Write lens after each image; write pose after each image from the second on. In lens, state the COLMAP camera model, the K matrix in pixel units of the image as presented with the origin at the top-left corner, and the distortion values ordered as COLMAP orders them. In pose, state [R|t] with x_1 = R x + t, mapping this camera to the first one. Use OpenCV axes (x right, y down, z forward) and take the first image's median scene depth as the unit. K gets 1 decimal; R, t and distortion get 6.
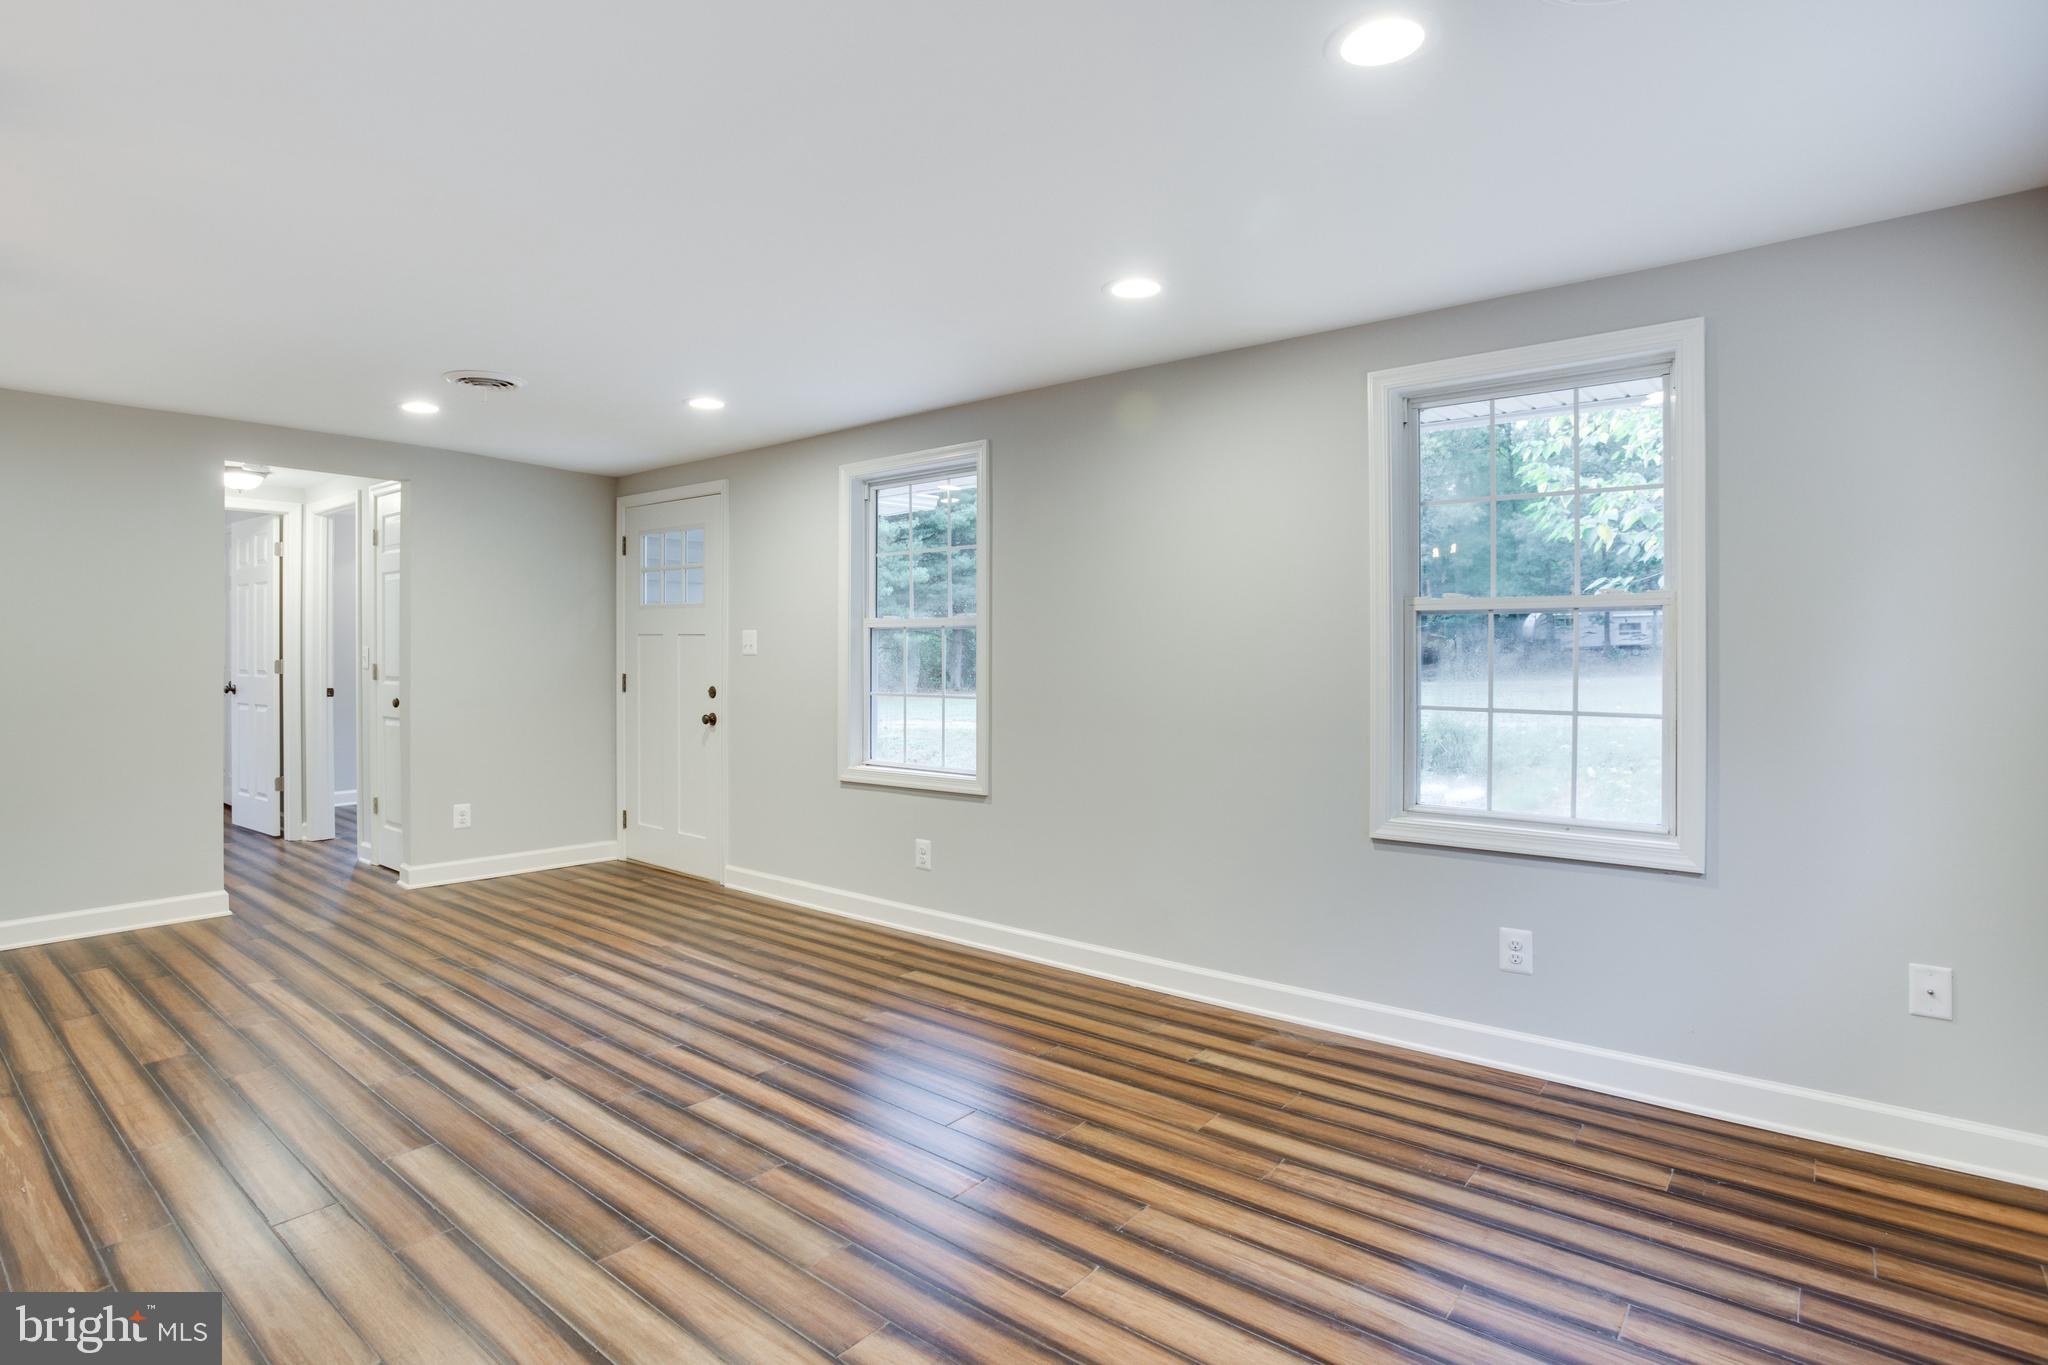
lens RADIAL K [[1033.9, 0, 952.4], [0, 1033.9, 660.1], [0, 0, 1]] dist [-0.048358, 0.001349]
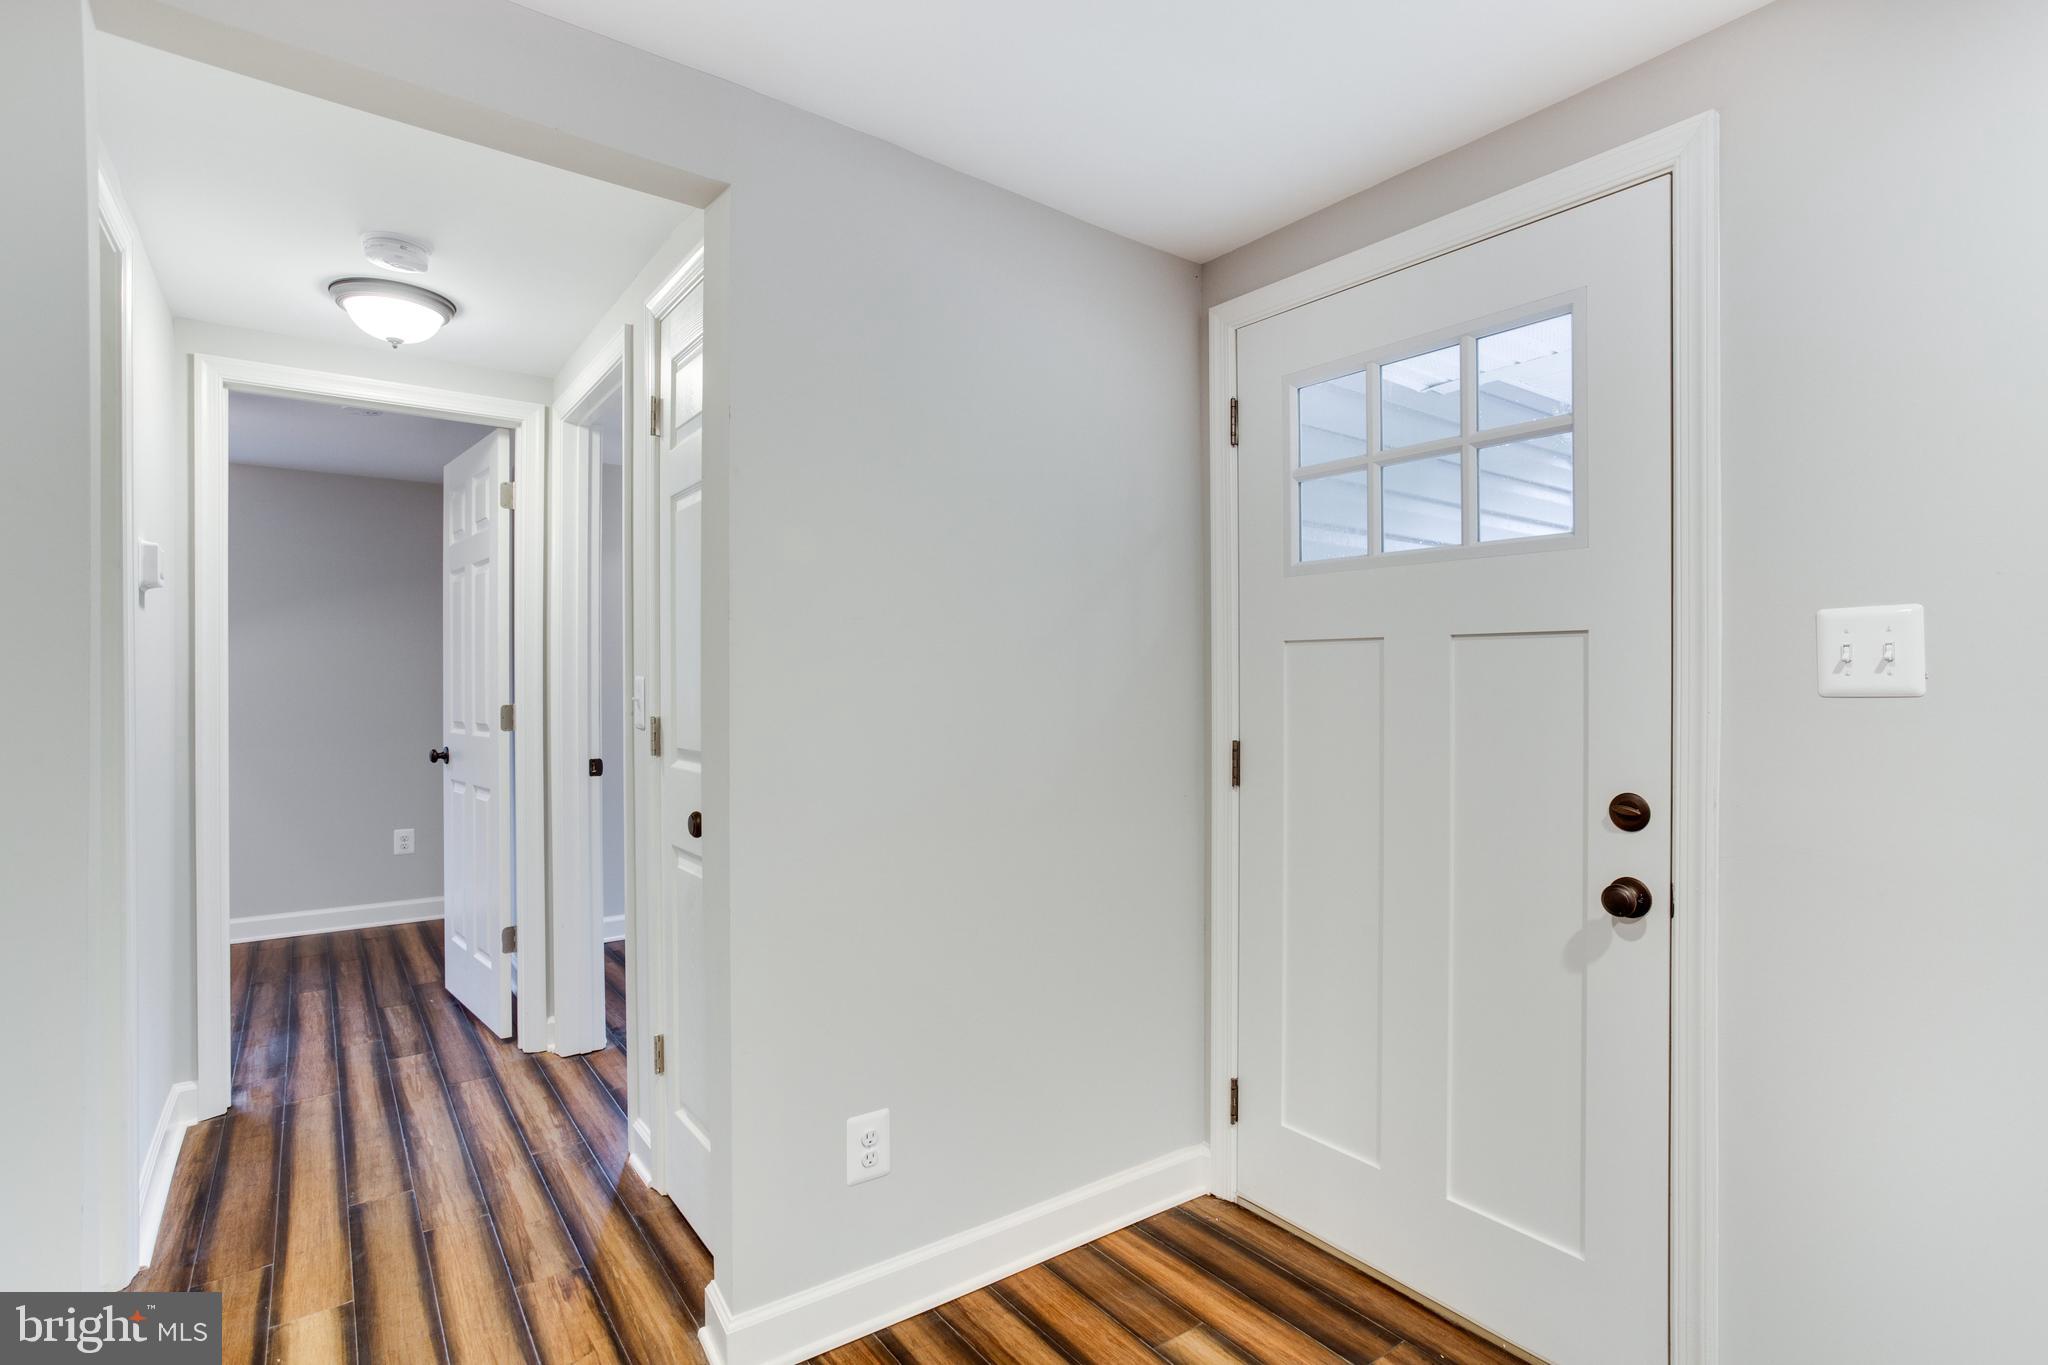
lens RADIAL K [[1010.5, 0, 1031.1], [0, 1010.5, 700.8], [0, 0, 1]] dist [-0.042311, 0.001183]
pose [[0.976068, -0.002270, -0.217452, -0.494864], [0.003219, 0.999987, 0.004010, -0.005923], [0.217440, -0.004614, 0.976063, 0.954263]]
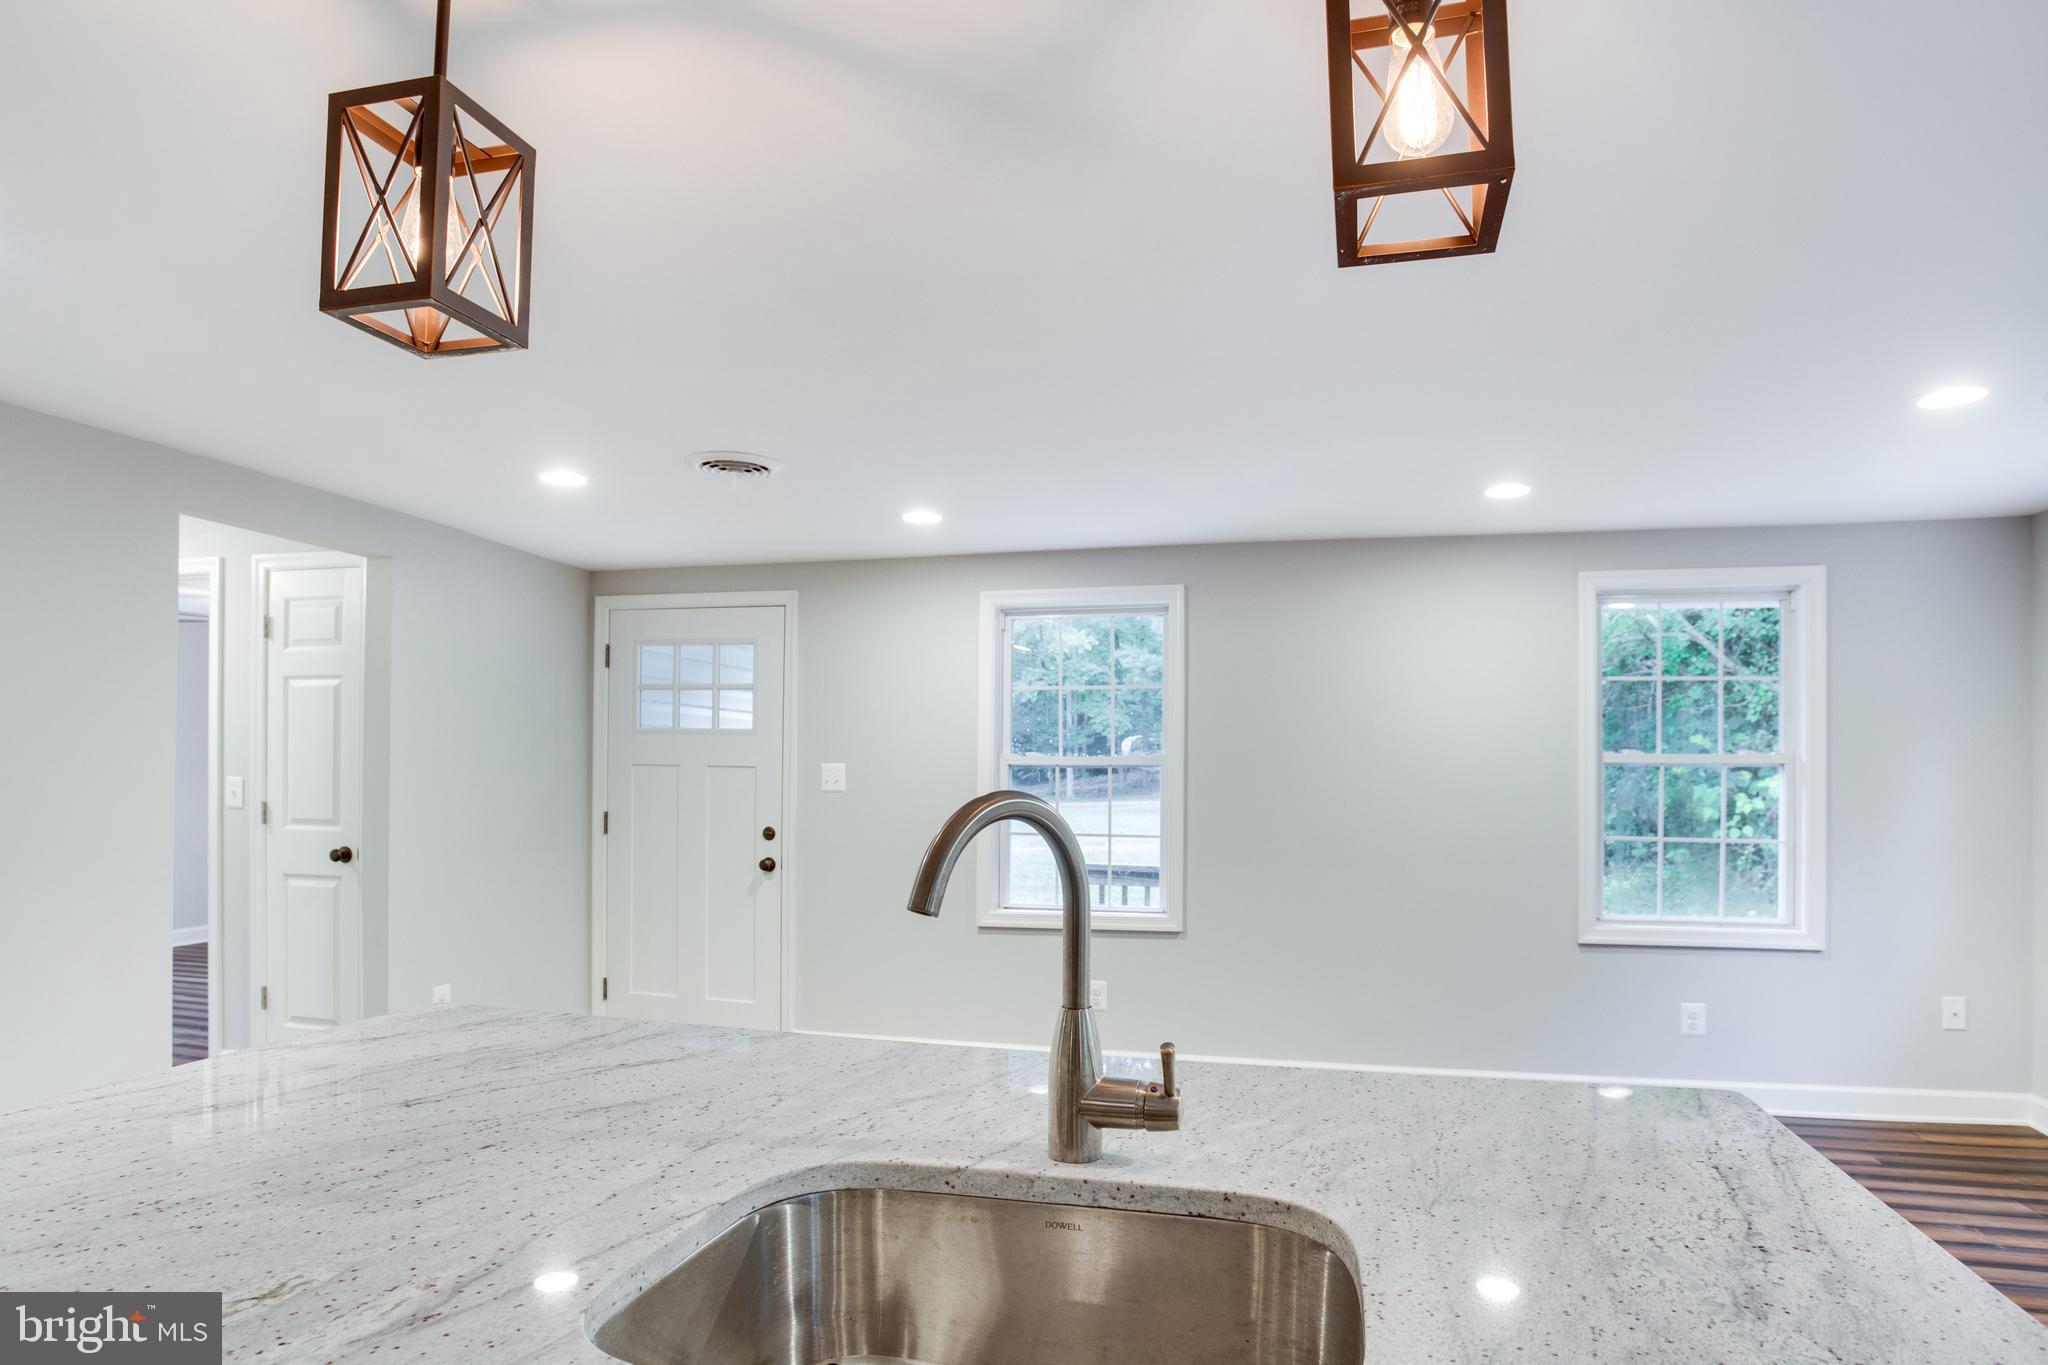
lens RADIAL K [[1080.5, 0, 1079.0], [0, 1080.5, 753.8], [0, 0, 1]] dist [-0.055199, 0.001153]
pose [[0.883653, 0.012771, 0.467969, -0.612095], [-0.002175, 0.999729, -0.023176, -0.021499], [-0.468138, 0.019462, 0.883441, 0.110587]]
